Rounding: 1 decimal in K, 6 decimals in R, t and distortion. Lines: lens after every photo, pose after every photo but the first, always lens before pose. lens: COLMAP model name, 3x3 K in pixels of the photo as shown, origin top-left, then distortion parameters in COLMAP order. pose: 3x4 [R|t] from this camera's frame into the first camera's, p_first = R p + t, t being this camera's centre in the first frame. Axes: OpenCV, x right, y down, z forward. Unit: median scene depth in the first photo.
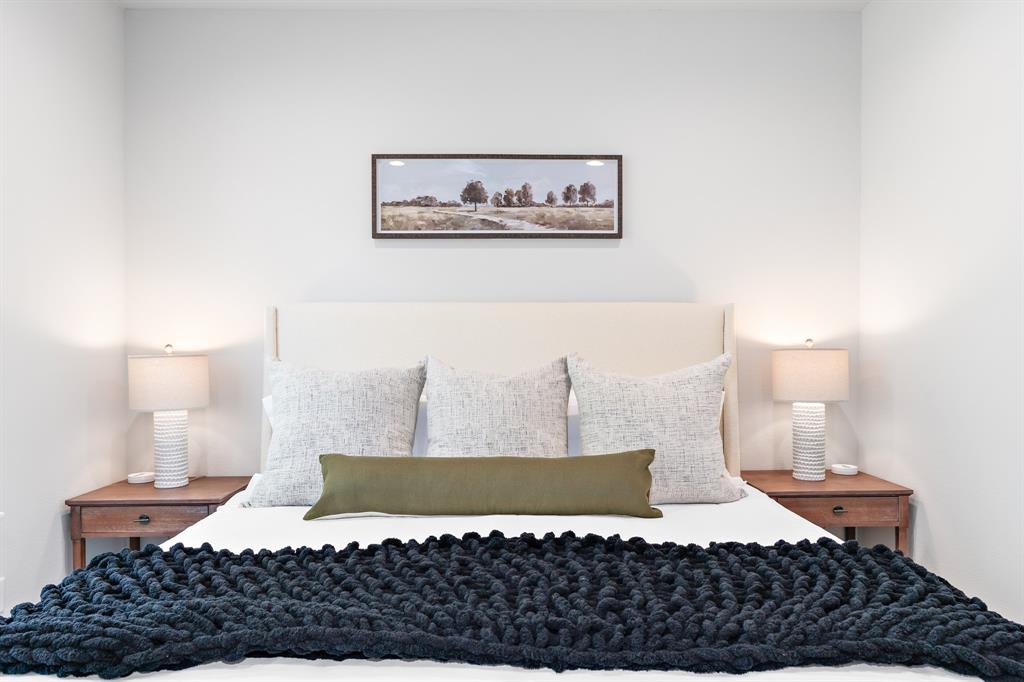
lens RADIAL K [[704.4, 0, 511.7], [0, 704.4, 346.9], [0, 0, 1]] dist [-0.003221, -0.000589]
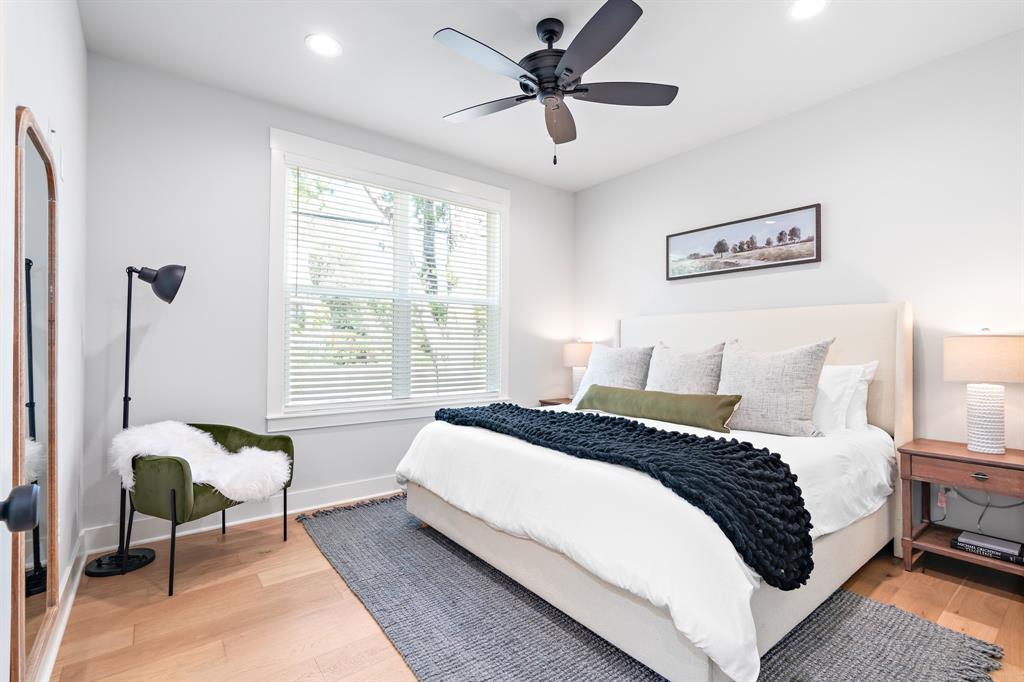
lens RADIAL K [[472.4, 0, 512.8], [0, 472.4, 341.2], [0, 0, 1]] dist [-0.003098, 0.000486]
pose [[0.588657, -0.004106, -0.808372, 0.562581], [-0.016765, 0.999710, -0.017287, 0.033782], [0.808209, 0.023728, 0.588418, -0.058353]]
